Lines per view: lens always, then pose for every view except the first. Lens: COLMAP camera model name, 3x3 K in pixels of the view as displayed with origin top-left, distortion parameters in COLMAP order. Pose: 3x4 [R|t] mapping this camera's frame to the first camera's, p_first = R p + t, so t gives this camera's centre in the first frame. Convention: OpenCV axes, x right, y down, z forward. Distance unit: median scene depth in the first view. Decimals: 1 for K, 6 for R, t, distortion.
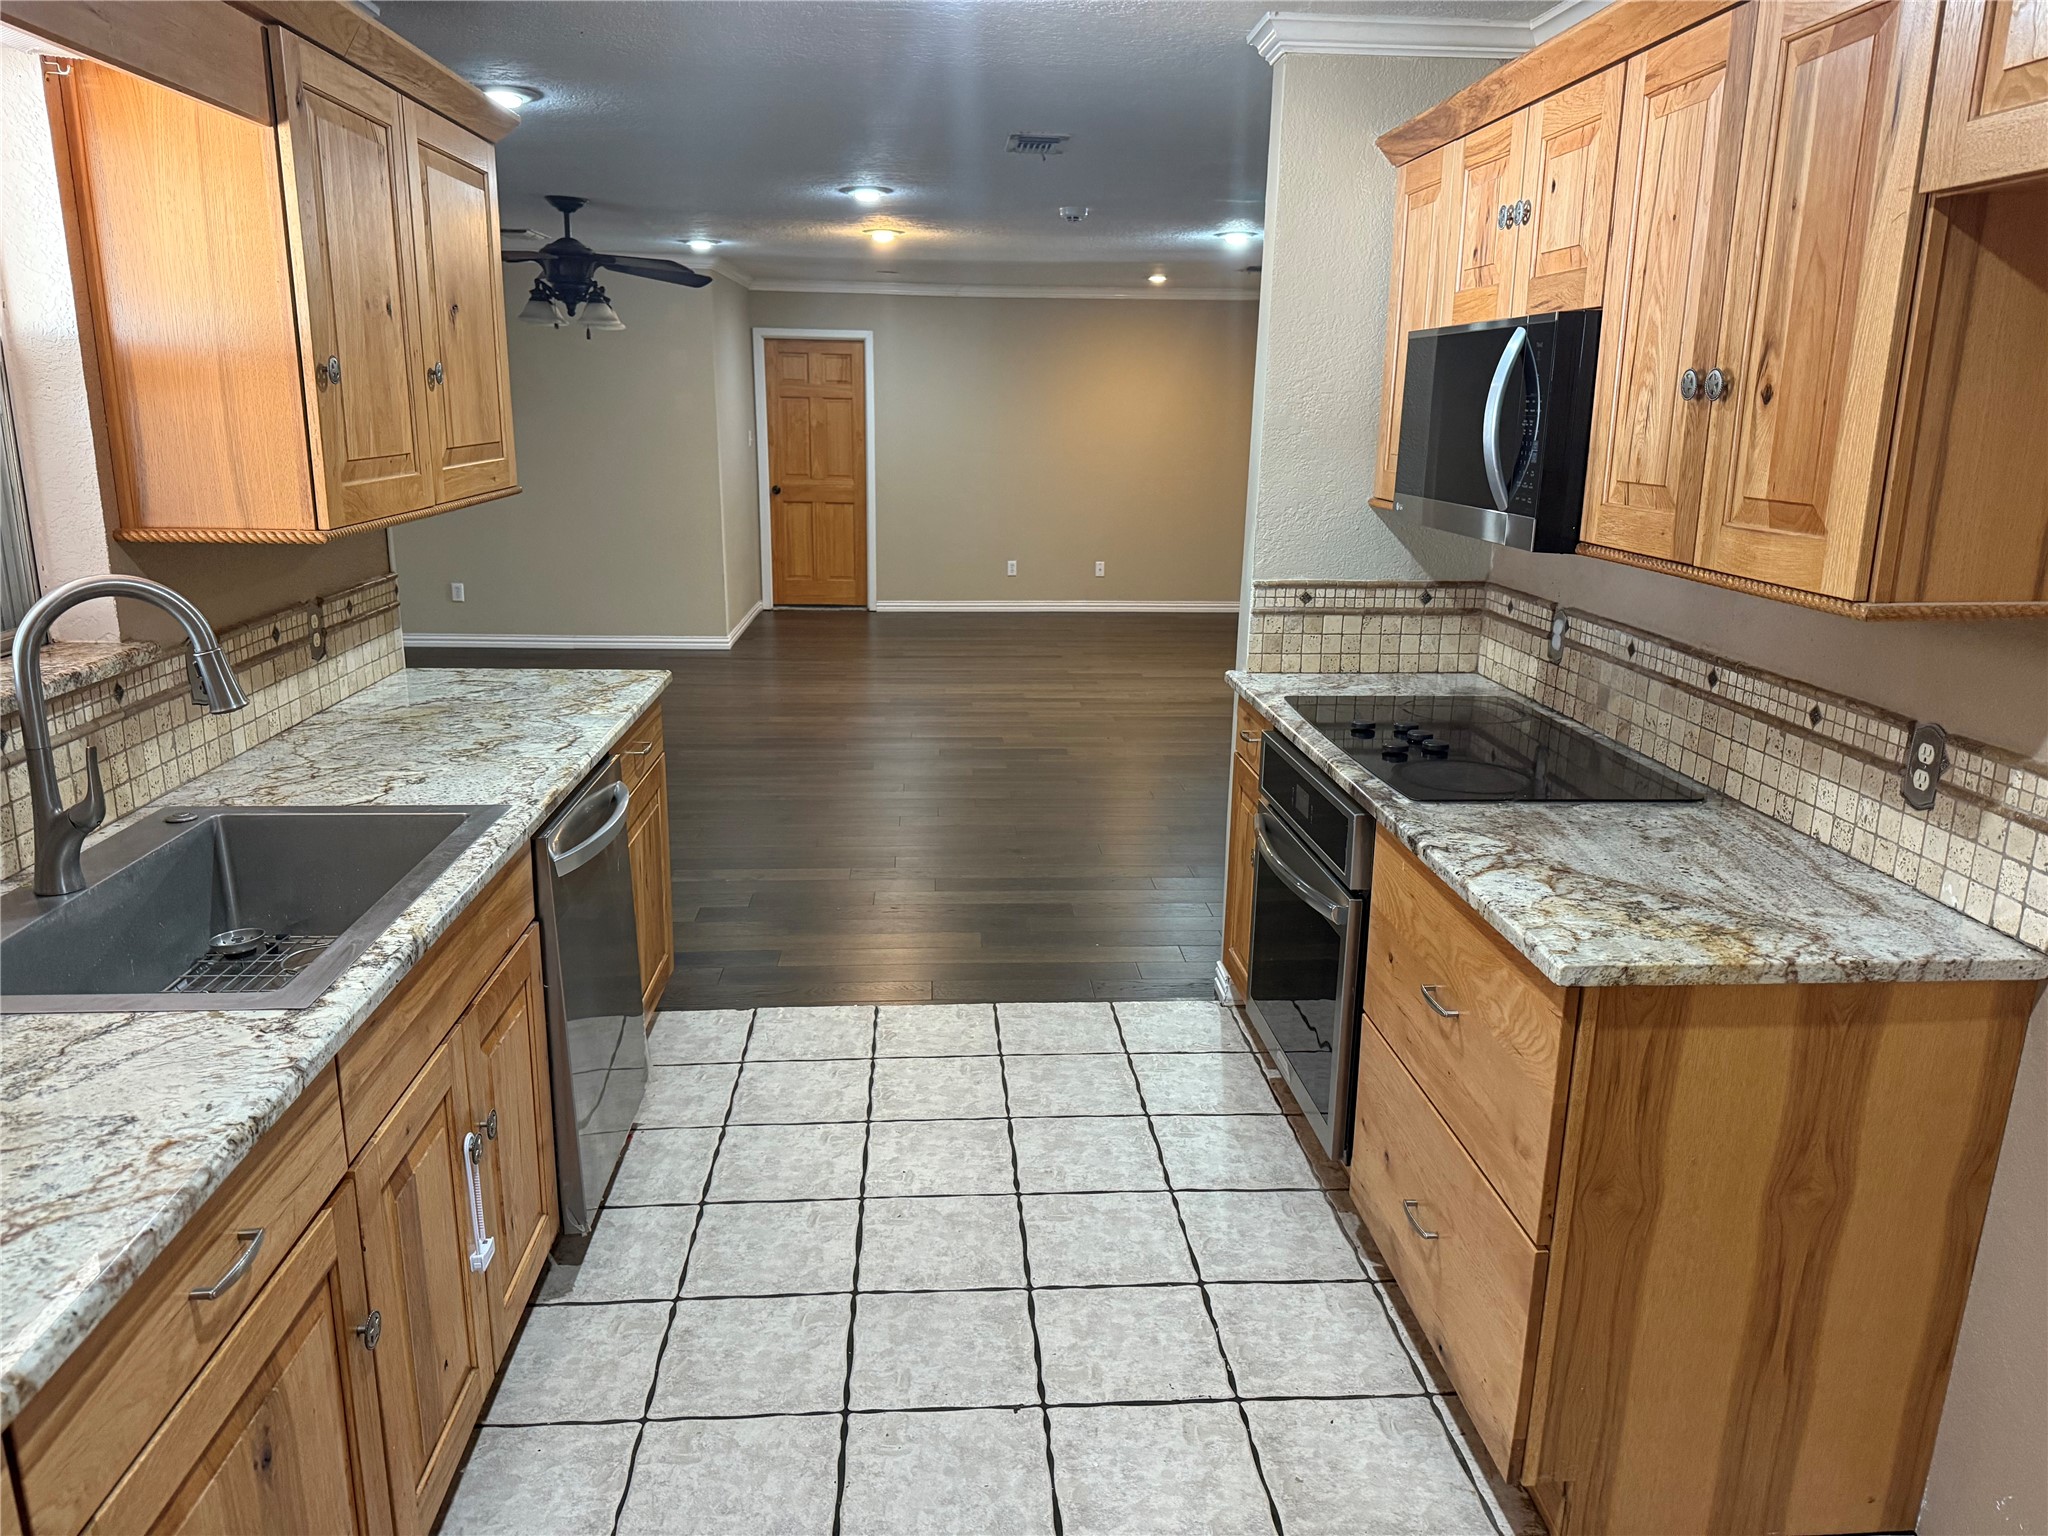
lens RADIAL K [[1431.9, 0, 1029.2], [0, 1431.9, 770.9], [0, 0, 1]] dist [0.074985, -0.090688]
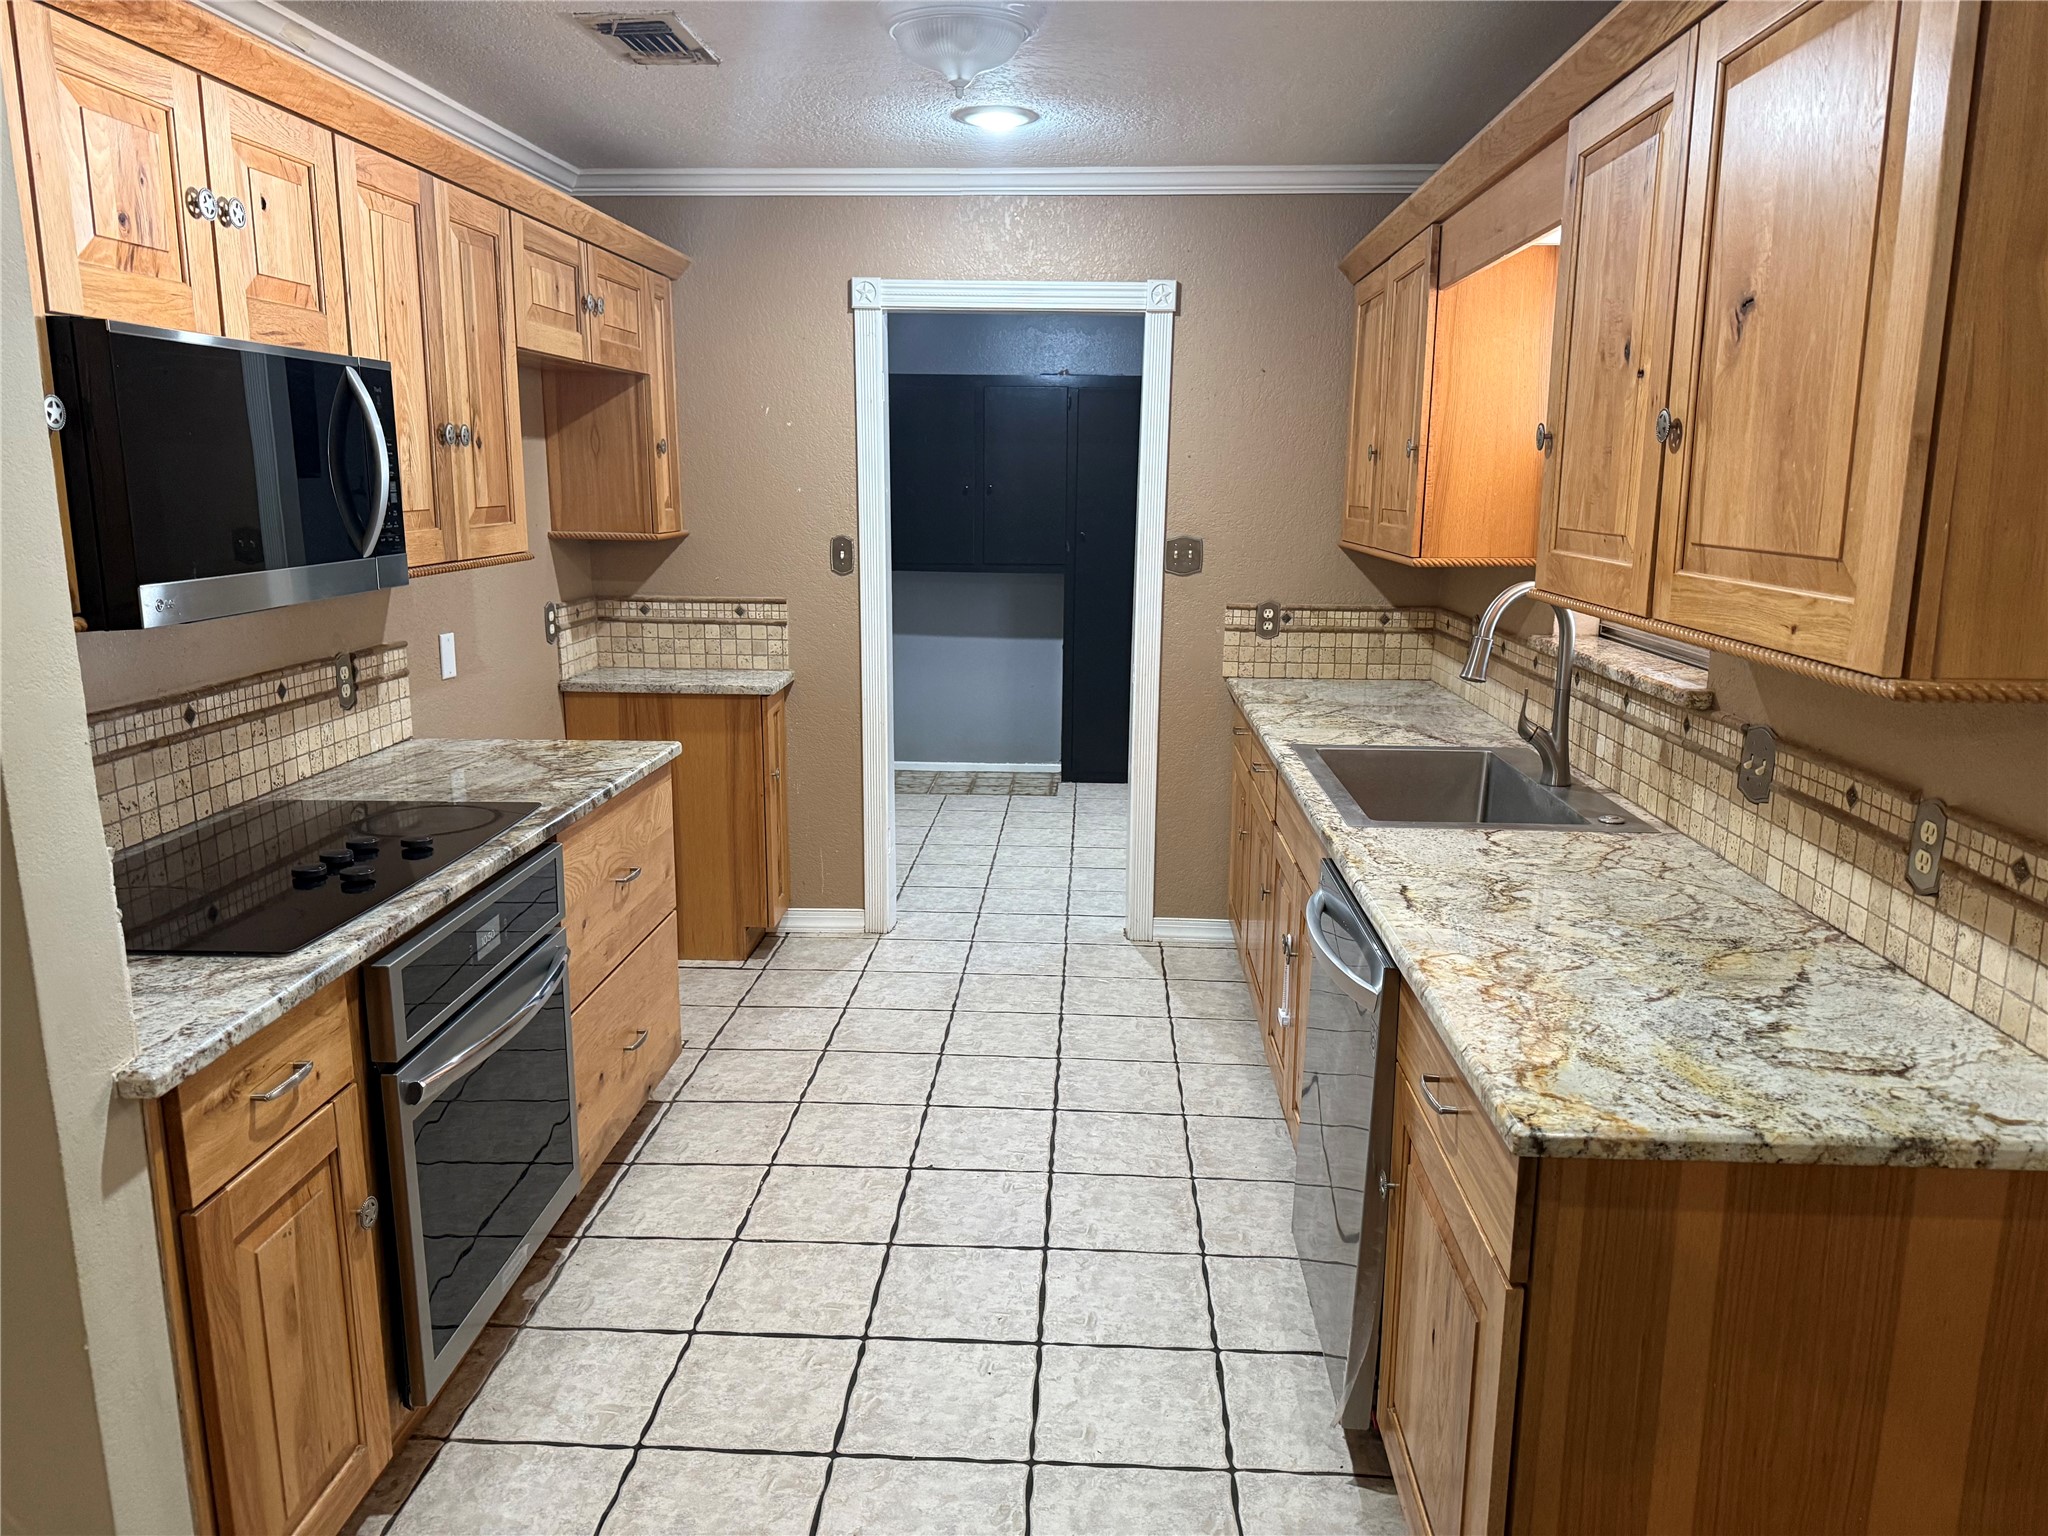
lens RADIAL K [[1431.9, 0, 1024.4], [0, 1431.9, 781.5], [0, 0, 1]] dist [0.074985, -0.090688]
pose [[-0.992474, -0.043207, 0.114580, -0.225487], [0.013327, 0.892017, 0.451806, -0.485007], [-0.121728, 0.449932, -0.884728, 1.901932]]
